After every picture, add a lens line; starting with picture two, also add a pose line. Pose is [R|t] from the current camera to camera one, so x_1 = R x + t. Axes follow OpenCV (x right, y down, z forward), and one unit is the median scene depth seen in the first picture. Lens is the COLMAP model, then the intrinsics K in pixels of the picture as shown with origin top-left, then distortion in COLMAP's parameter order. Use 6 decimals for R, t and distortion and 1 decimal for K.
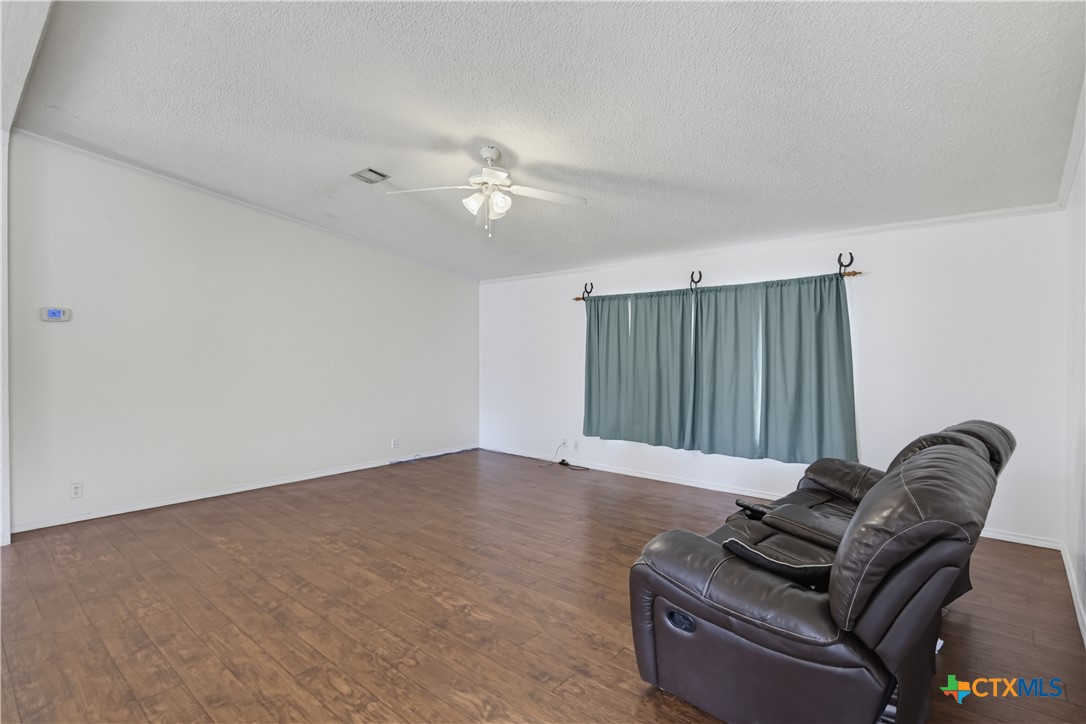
lens RADIAL K [[525.2, 0, 544.6], [0, 525.2, 356.5], [0, 0, 1]] dist [-0.000148, -0.000640]
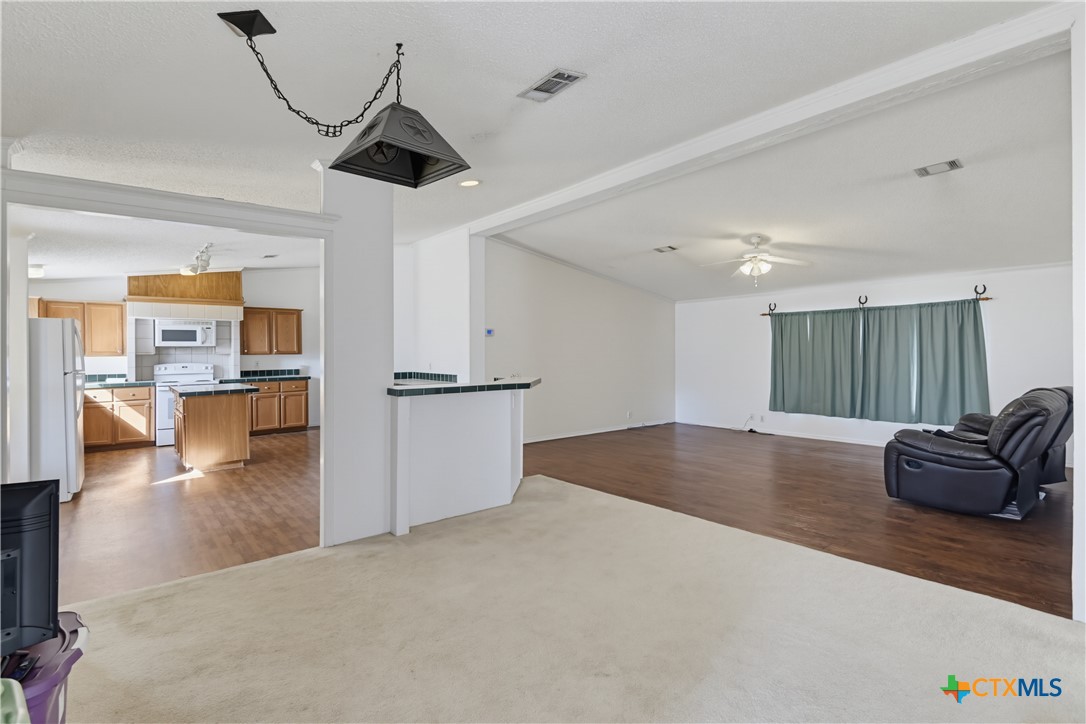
lens RADIAL K [[512.8, 0, 540.6], [0, 512.8, 351.2], [0, 0, 1]] dist [0.000367, -0.000656]
pose [[0.986030, -0.006375, -0.166443, -0.387982], [0.003742, 0.999863, -0.016127, 0.012122], [0.166523, 0.015279, 0.985919, -0.598868]]
